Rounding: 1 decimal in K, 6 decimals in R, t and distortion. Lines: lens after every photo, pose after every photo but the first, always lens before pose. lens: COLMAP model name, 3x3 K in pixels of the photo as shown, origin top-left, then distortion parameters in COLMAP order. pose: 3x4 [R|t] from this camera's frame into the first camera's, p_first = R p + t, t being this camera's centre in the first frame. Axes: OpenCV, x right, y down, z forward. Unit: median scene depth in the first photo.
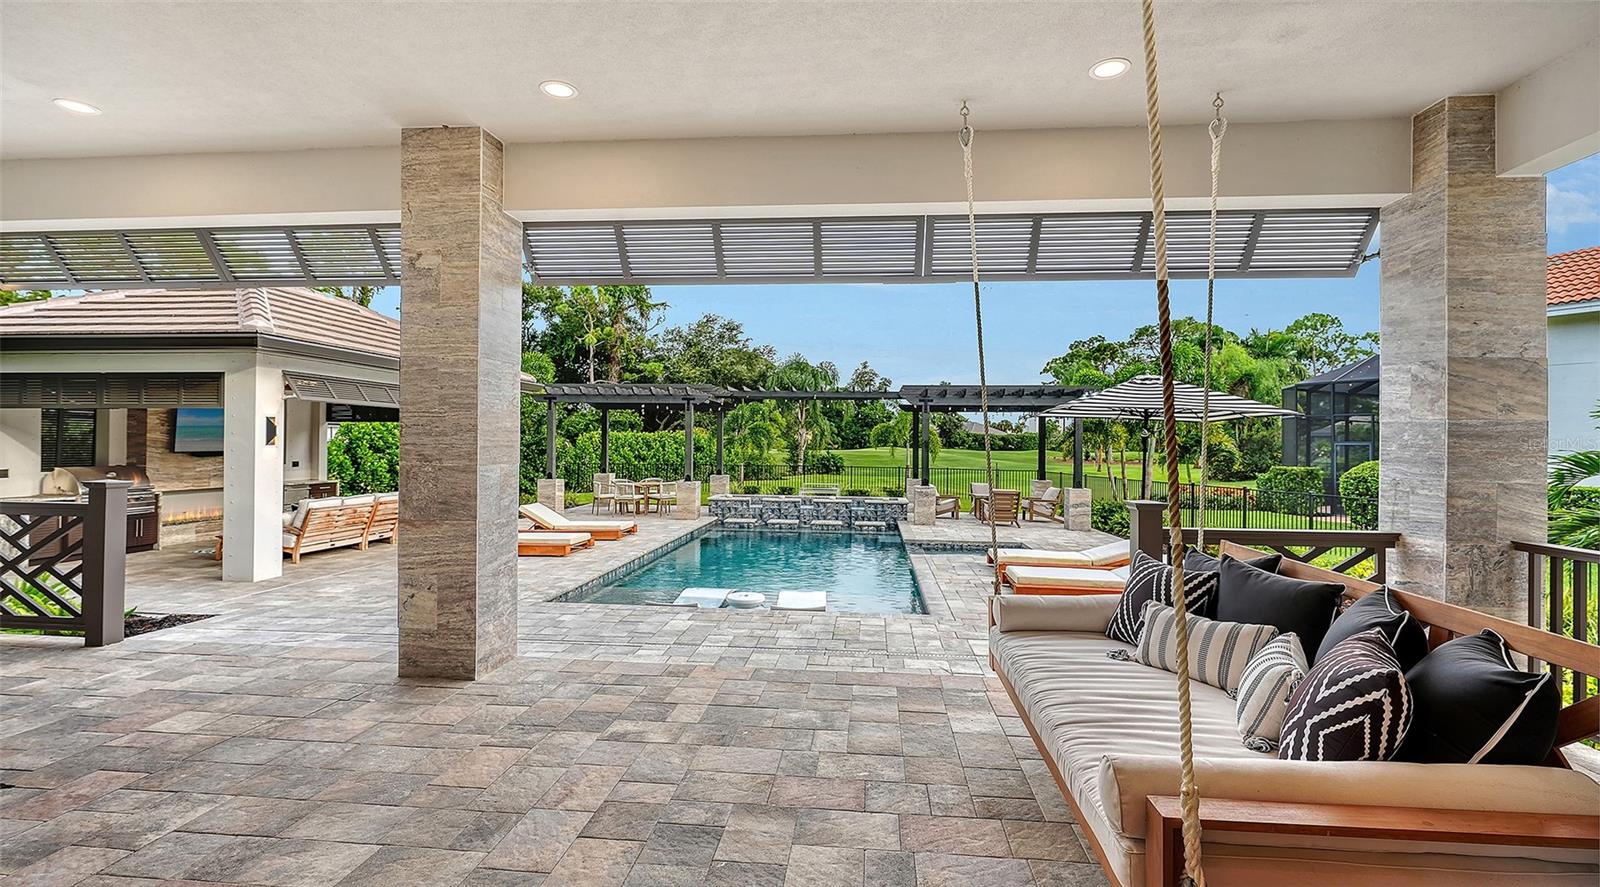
lens RADIAL K [[694.0, 0, 814.8], [0, 694.0, 431.4], [0, 0, 1]] dist [-0.008169, -0.000129]
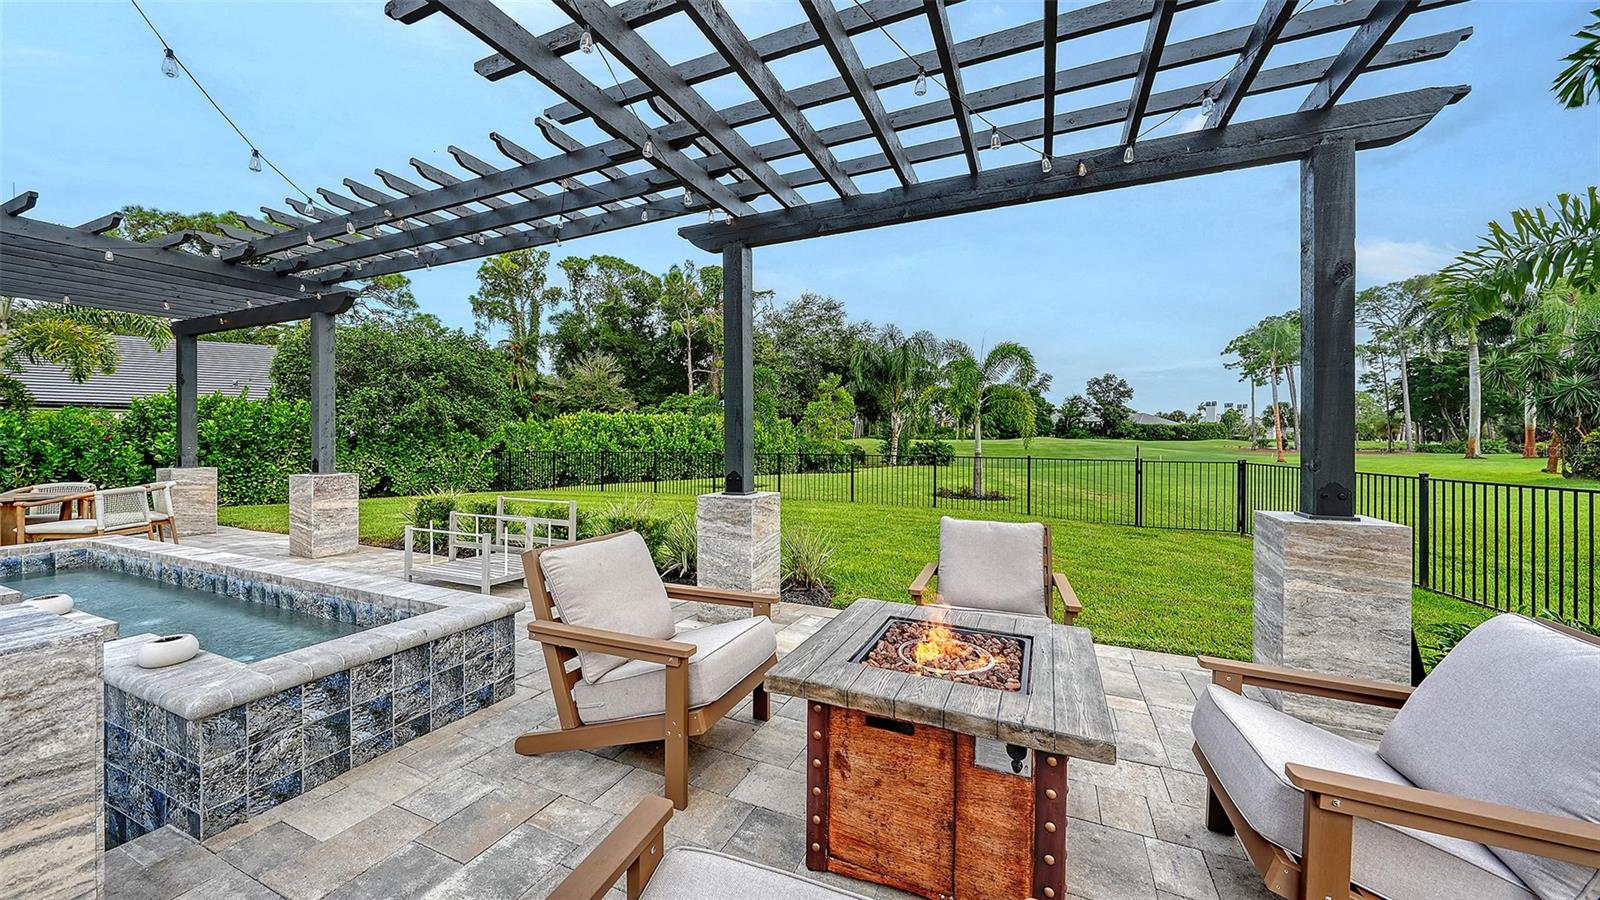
lens RADIAL K [[556.5, 0, 809.5], [0, 556.5, 436.7], [0, 0, 1]] dist [-0.004524, -0.000317]
pose [[0.949122, -0.012695, -0.314651, 0.208077], [0.016609, 0.999814, 0.009762, 0.038392], [0.314469, -0.014491, 0.949157, 0.696839]]
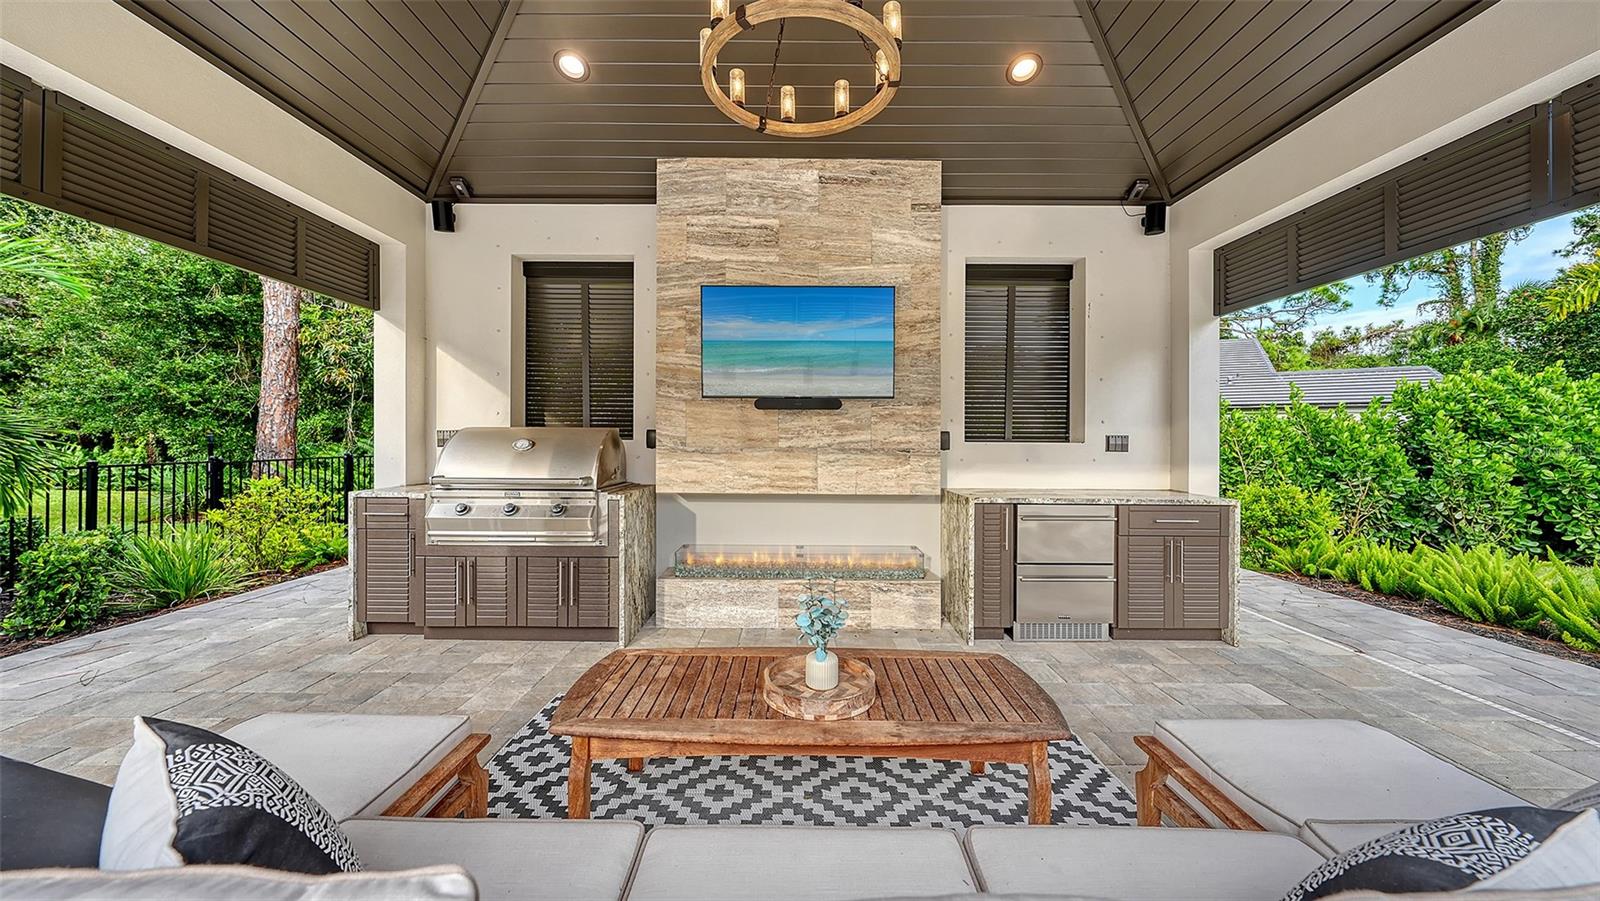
lens RADIAL K [[558.8, 0, 802.2], [0, 558.8, 444.4], [0, 0, 1]] dist [-0.002862, -0.000054]
pose [[0.086650, -0.006470, -0.996218, -0.316786], [0.012365, 0.999909, -0.005418, 0.031532], [0.996162, -0.011849, 0.086722, 0.538738]]
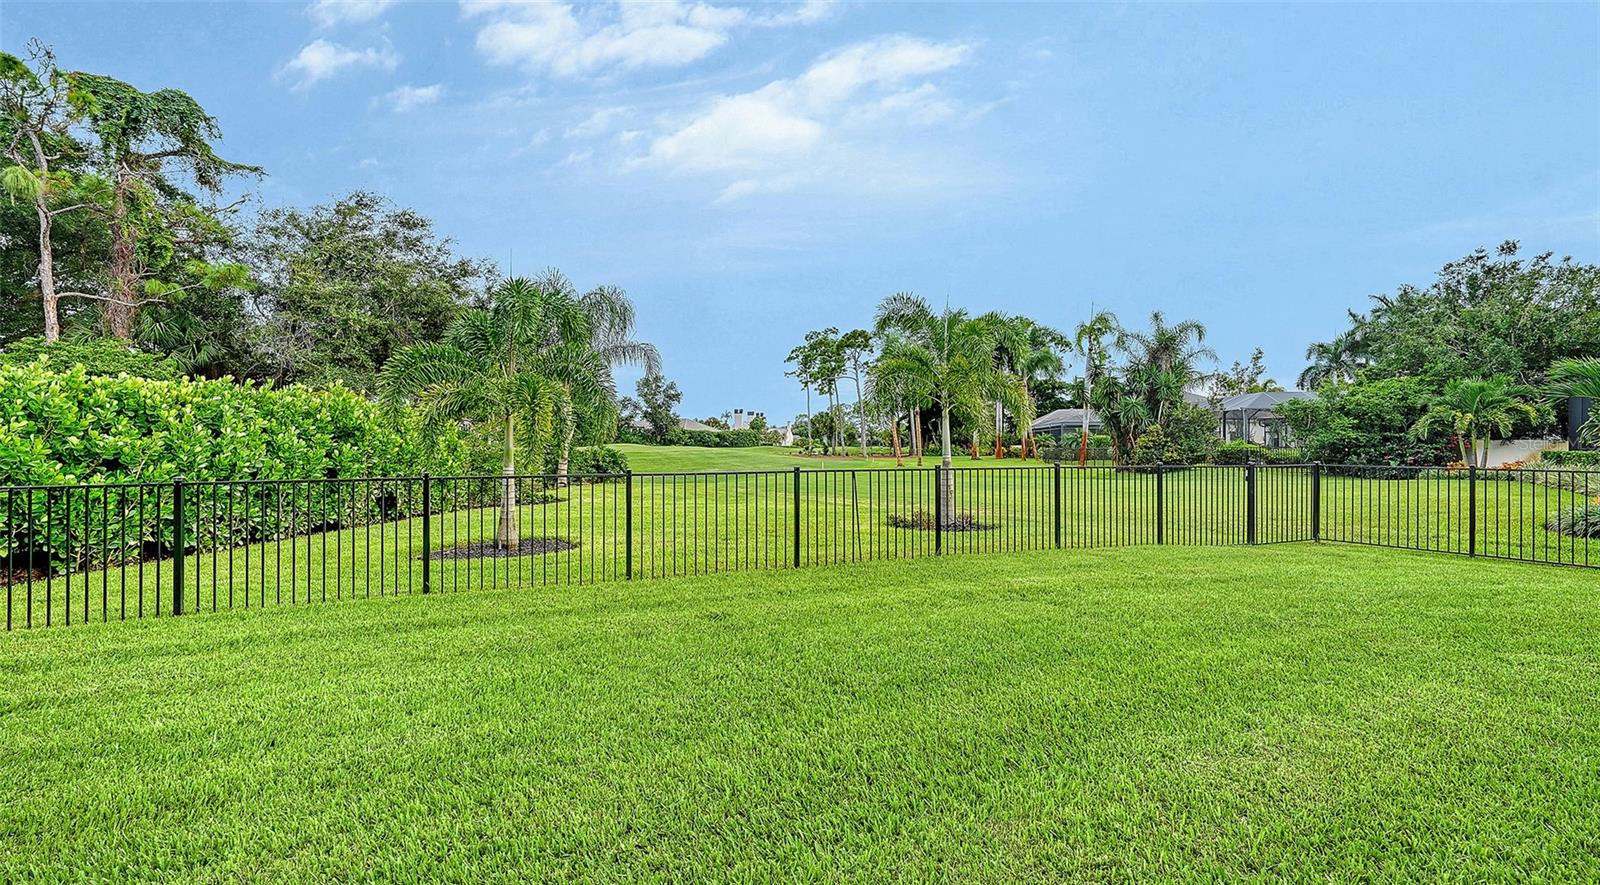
lens RADIAL K [[659.9, 0, 788.8], [0, 659.9, 451.7], [0, 0, 1]] dist [0.004413, 0.000725]
pose [[0.908919, -0.017480, 0.416605, -0.168273], [0.005276, 0.999523, 0.030427, 0.041858], [-0.416938, -0.025457, 0.908578, 0.971912]]
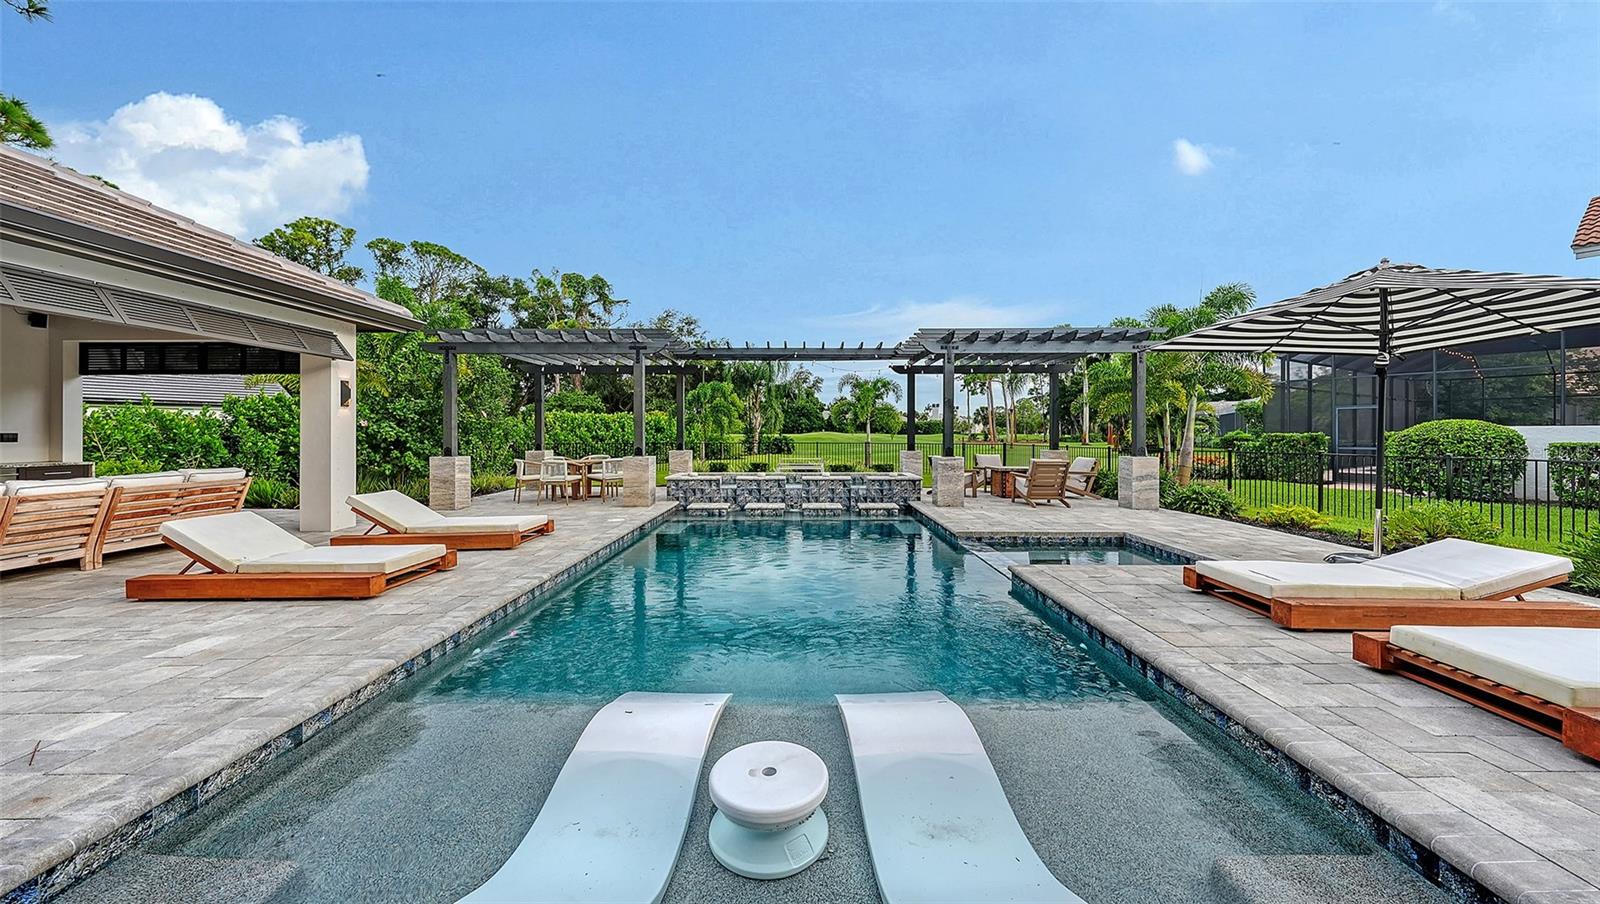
lens RADIAL K [[553.4, 0, 805.1], [0, 553.4, 433.0], [0, 0, 1]] dist [-0.002392, -0.000630]
pose [[0.996211, -0.012563, 0.086052, -0.039486], [0.011013, 0.999769, 0.018466, 0.028064], [-0.086264, -0.017449, 0.996119, 0.284594]]
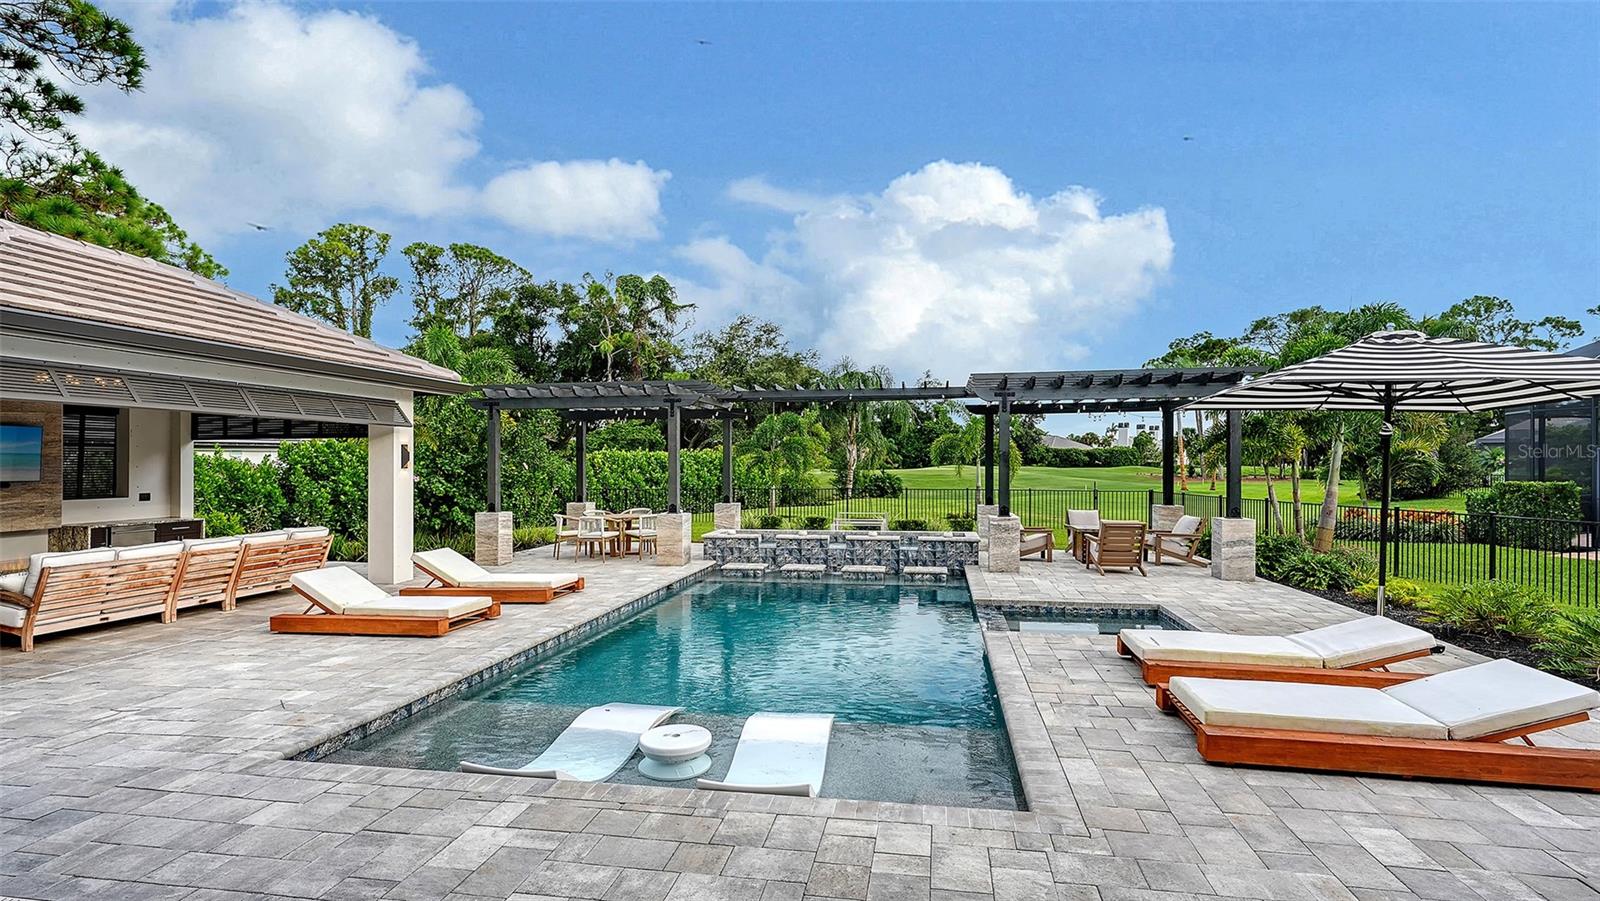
lens RADIAL K [[756.1, 0, 815.4], [0, 756.1, 455.4], [0, 0, 1]] dist [-0.000657, 0.000174]
pose [[0.996745, -0.016382, -0.078942, 0.022334], [0.016872, 0.999842, 0.005544, 0.007223], [0.078839, -0.006858, 0.996864, 0.163421]]
